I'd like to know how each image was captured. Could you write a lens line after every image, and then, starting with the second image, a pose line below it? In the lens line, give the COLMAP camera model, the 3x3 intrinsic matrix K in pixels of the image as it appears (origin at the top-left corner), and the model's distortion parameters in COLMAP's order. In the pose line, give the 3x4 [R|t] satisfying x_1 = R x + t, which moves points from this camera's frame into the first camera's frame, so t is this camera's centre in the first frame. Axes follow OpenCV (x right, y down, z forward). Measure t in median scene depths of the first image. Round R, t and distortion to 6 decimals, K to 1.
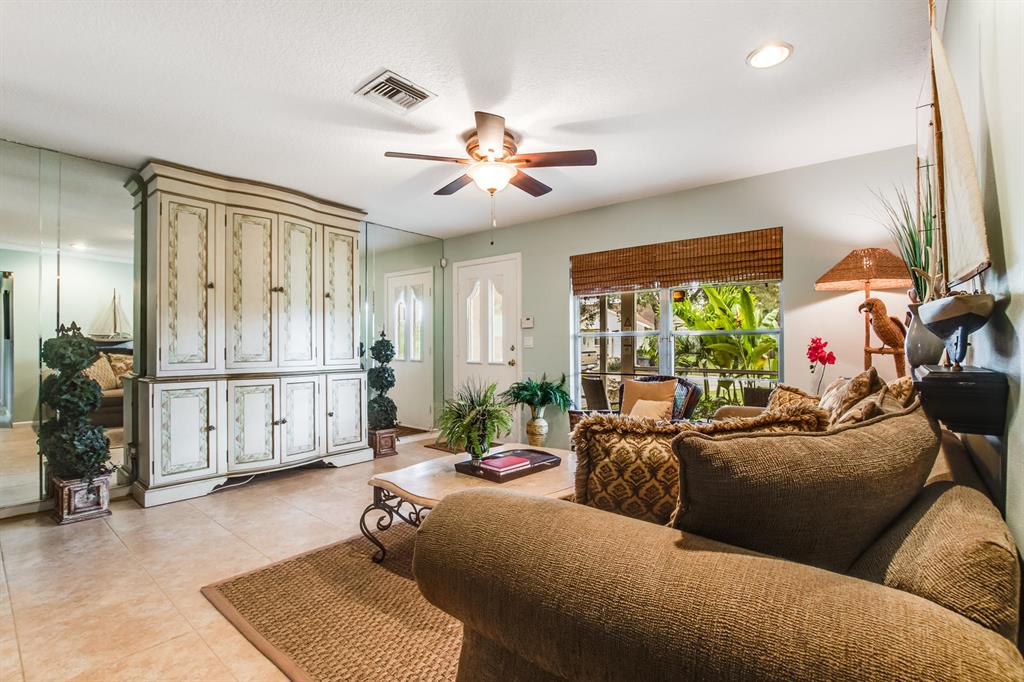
lens RADIAL K [[479.5, 0, 508.6], [0, 479.5, 344.5], [0, 0, 1]] dist [-0.019017, 0.000208]
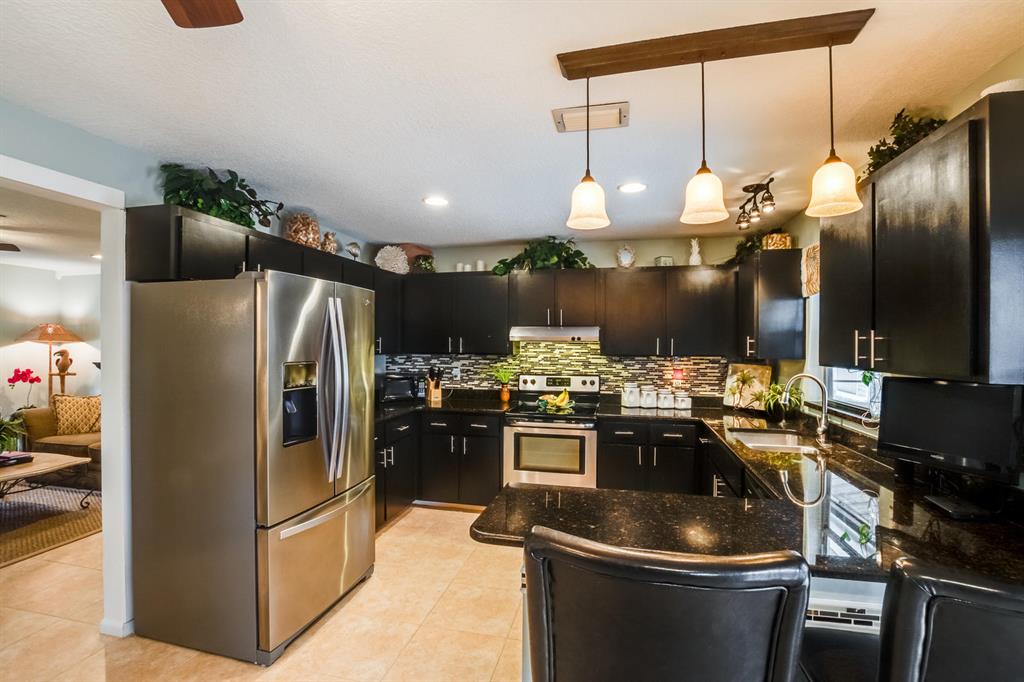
lens RADIAL K [[479.1, 0, 508.1], [0, 479.1, 350.5], [0, 0, 1]] dist [-0.032890, 0.003101]
pose [[-0.459266, -0.008942, 0.888254, -1.722524], [-0.003295, 0.999960, 0.008363, -0.101711], [-0.888293, 0.000914, -0.459277, 0.168241]]
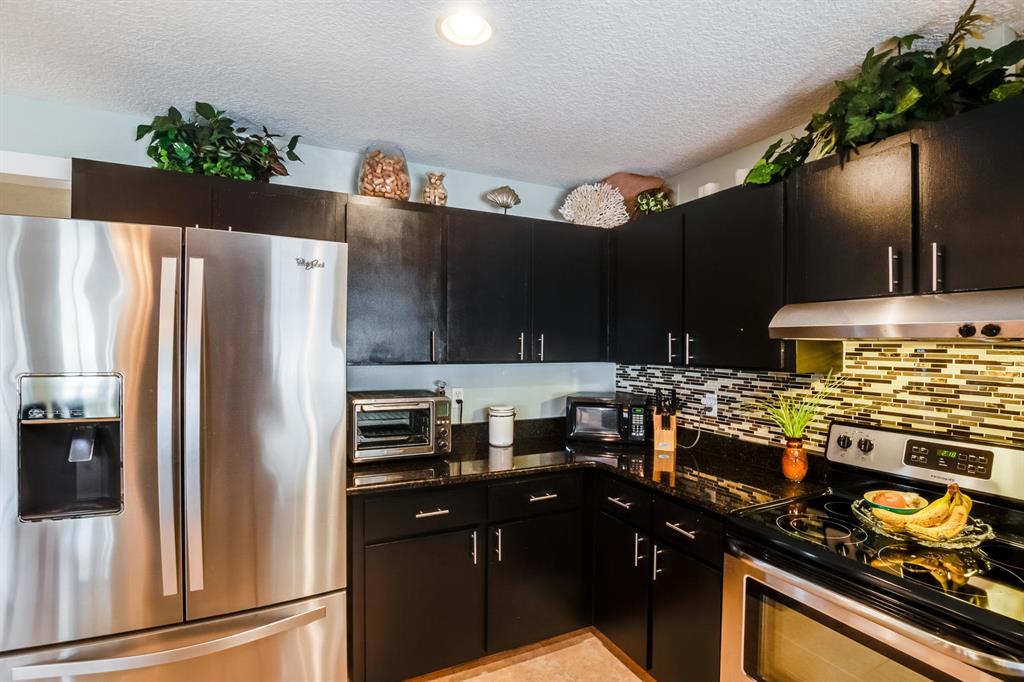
lens RADIAL K [[479.1, 0, 516.4], [0, 479.1, 349.1], [0, 0, 1]] dist [-0.032890, 0.003101]
pose [[0.392550, -0.001175, 0.919730, -1.149797], [-0.012629, 0.999898, 0.006668, -0.105741], [-0.919644, -0.014233, 0.392495, -0.387939]]
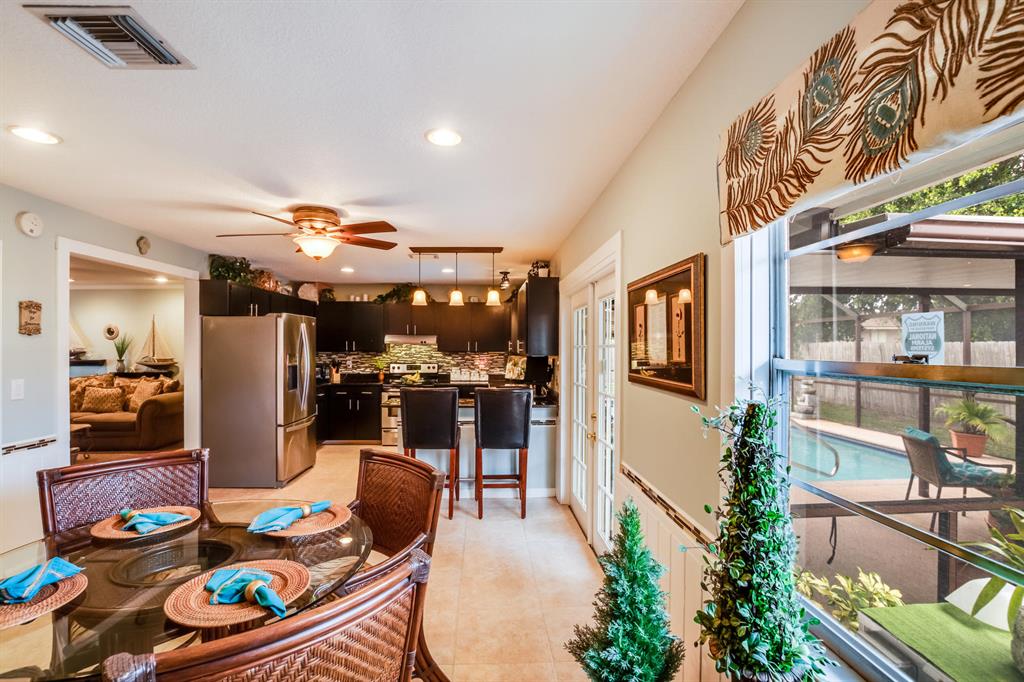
lens RADIAL K [[479.1, 0, 513.8], [0, 479.1, 346.9], [0, 0, 1]] dist [-0.032890, 0.003101]
pose [[-0.697775, 0.001581, 0.716315, -2.592437], [-0.001005, 0.999994, -0.003186, -0.094255], [-0.716316, -0.002943, -0.697770, 0.694812]]
